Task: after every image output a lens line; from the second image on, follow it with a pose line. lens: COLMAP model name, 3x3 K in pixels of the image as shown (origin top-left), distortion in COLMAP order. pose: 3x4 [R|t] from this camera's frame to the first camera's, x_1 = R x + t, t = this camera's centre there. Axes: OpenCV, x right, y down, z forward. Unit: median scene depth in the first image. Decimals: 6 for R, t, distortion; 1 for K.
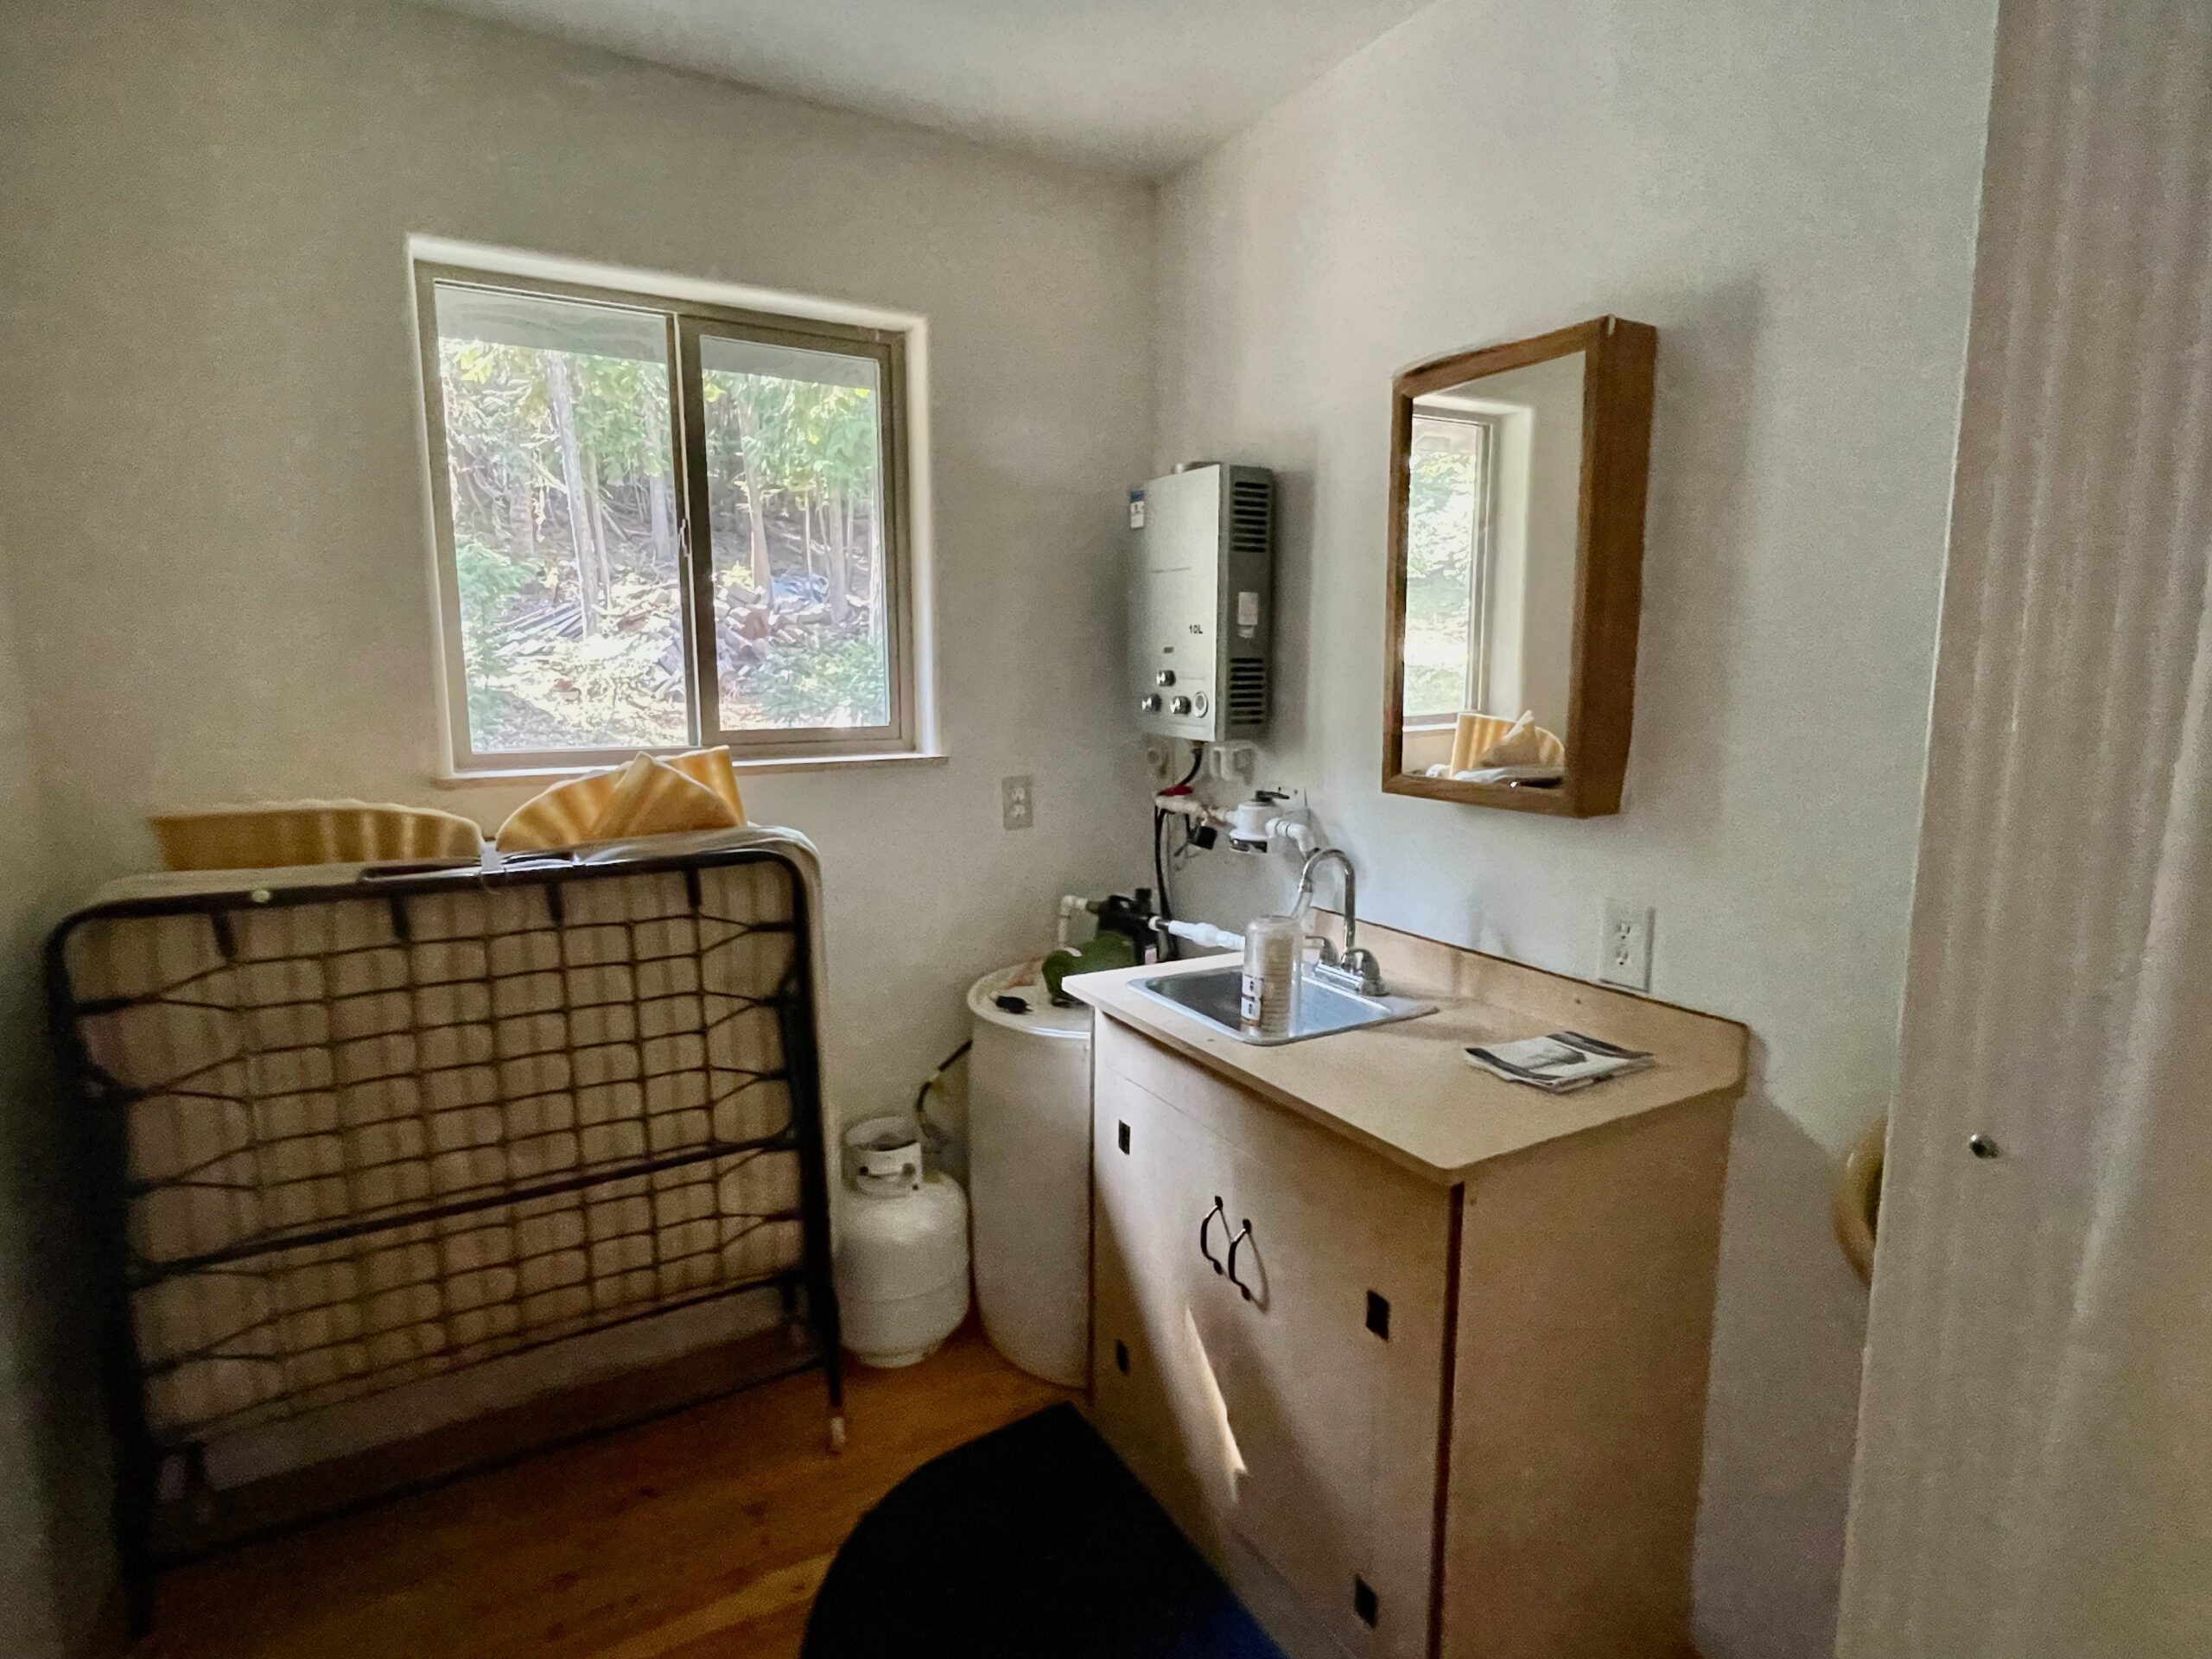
lens RADIAL K [[1137.6, 0, 1106.4], [0, 1137.6, 827.6], [0, 0, 1]] dist [0.002011, 0.000150]
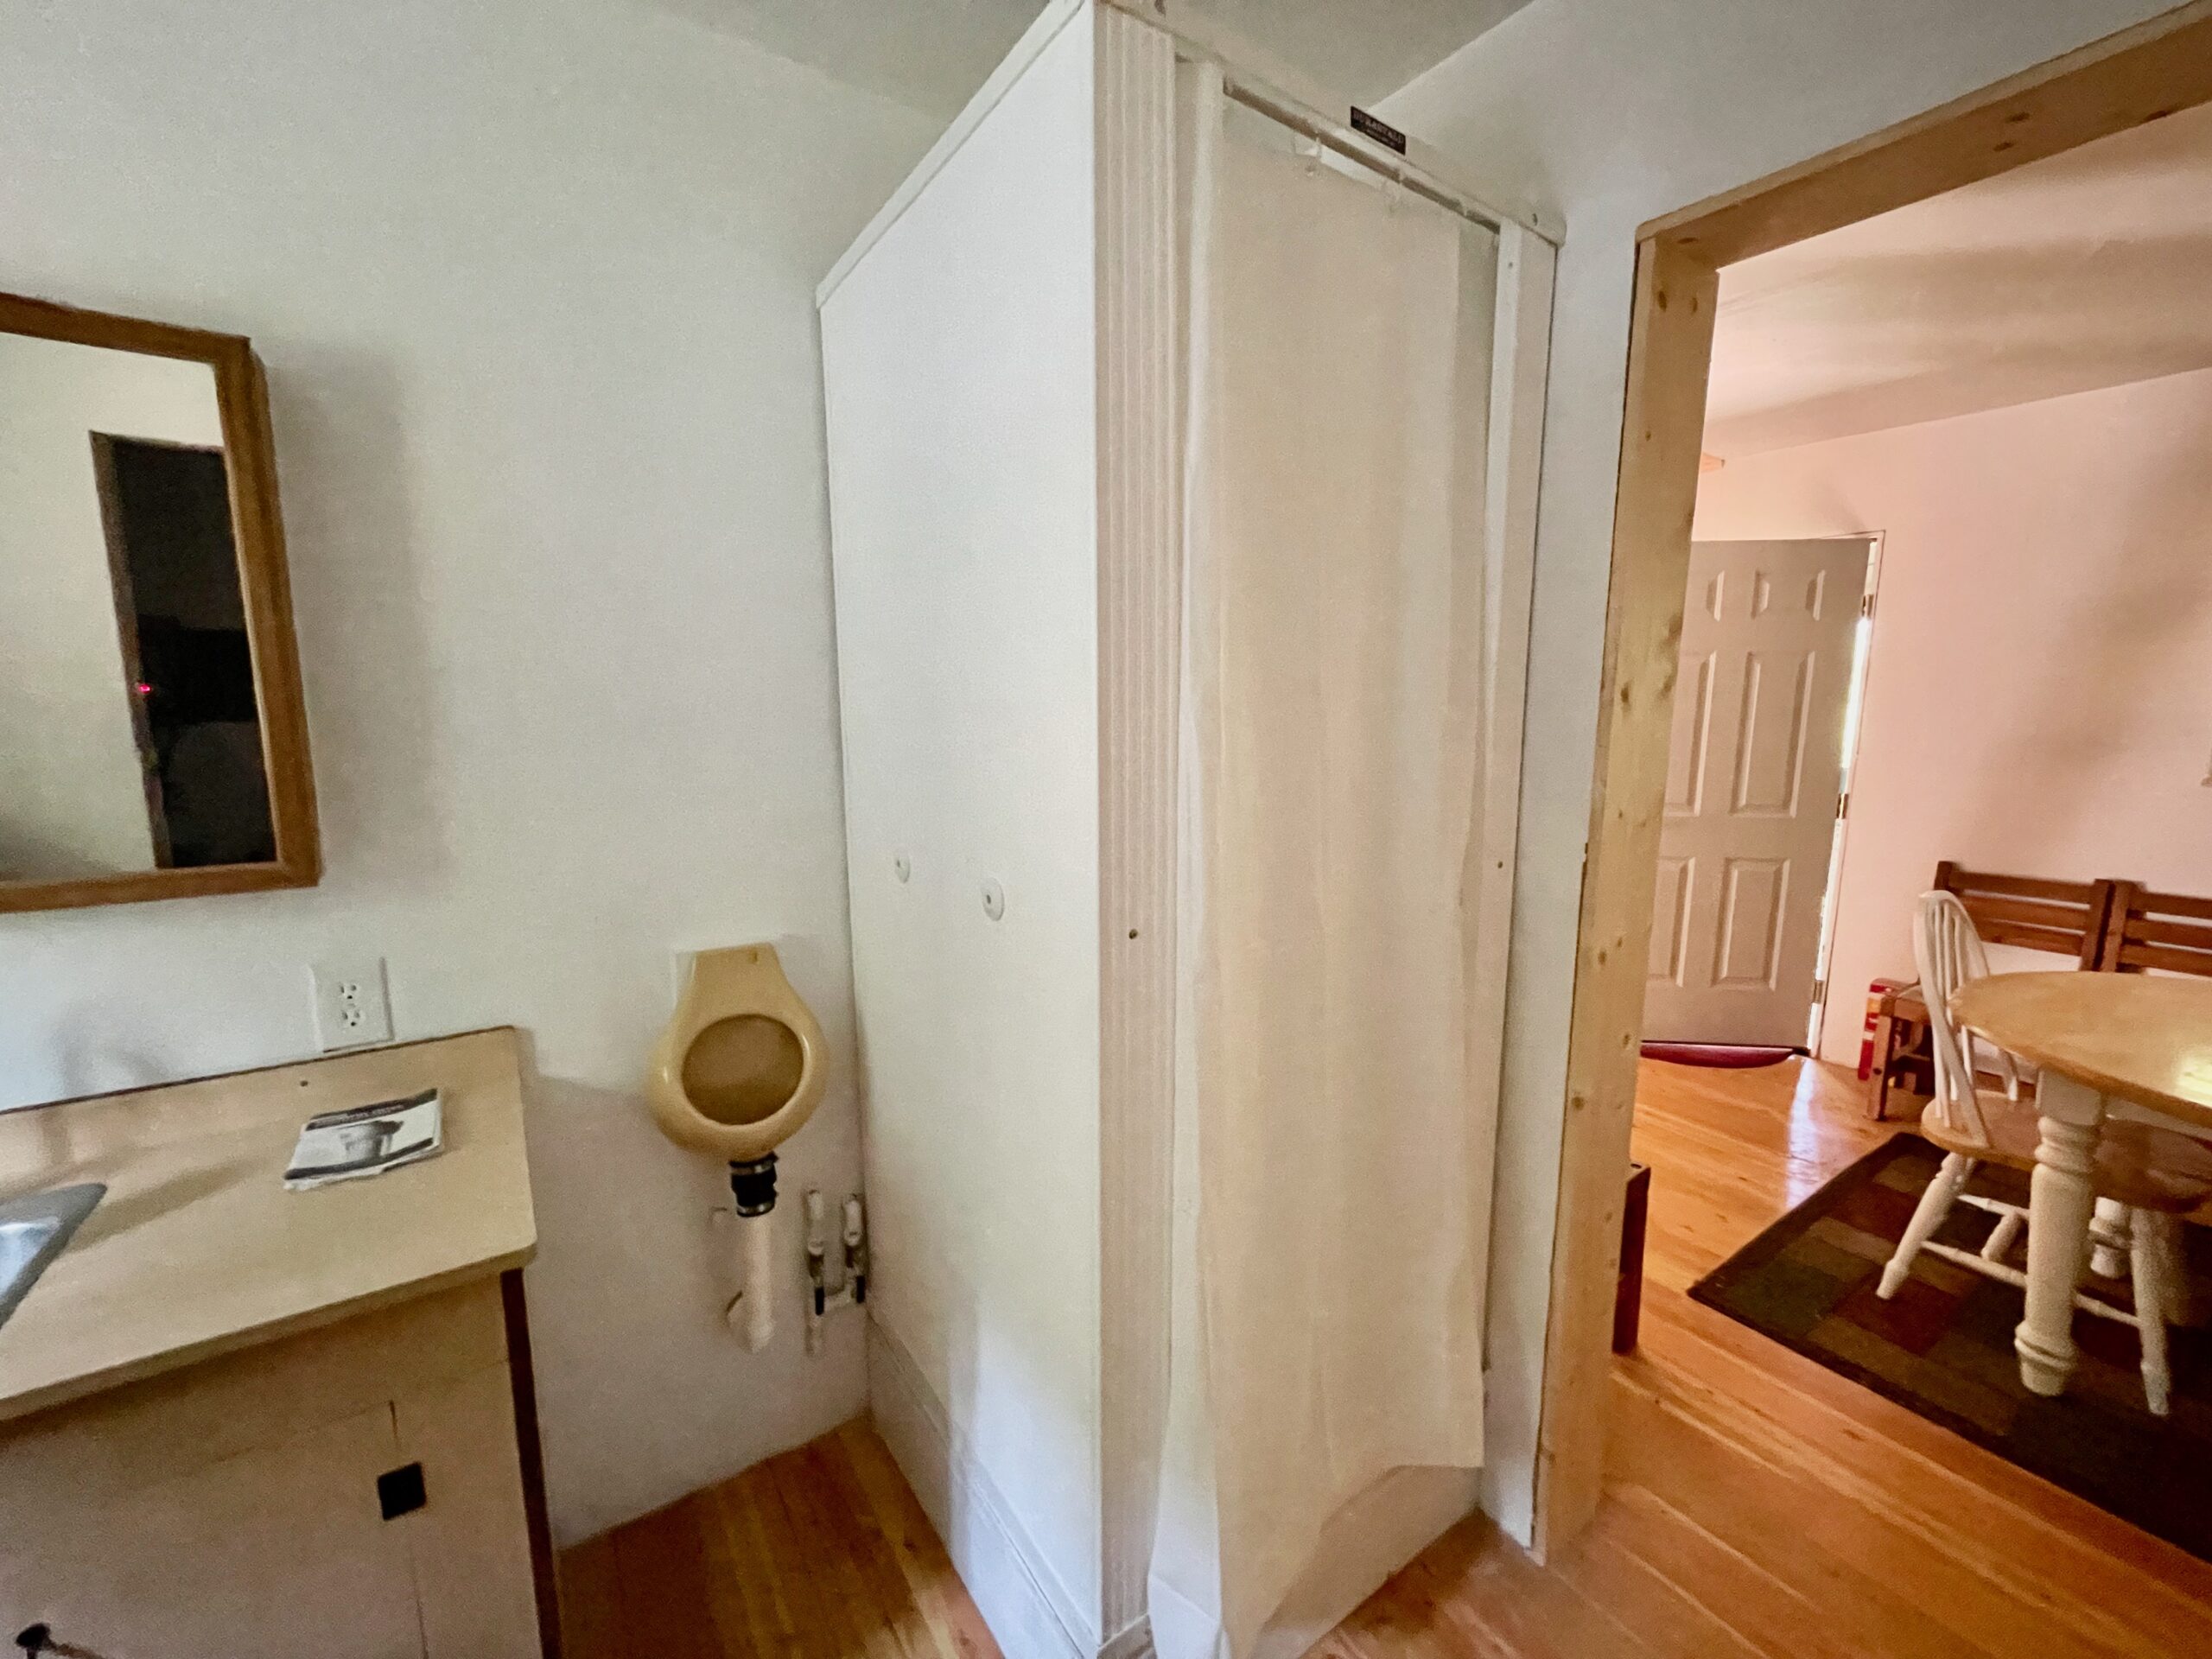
lens RADIAL K [[892.6, 0, 1107.9], [0, 892.6, 836.5], [0, 0, 1]] dist [-0.003716, -0.000263]
pose [[-0.078761, -0.143653, 0.986489, -0.335662], [0.137891, 0.978481, 0.153496, -0.067051], [-0.987311, 0.148117, -0.057257, 0.395114]]
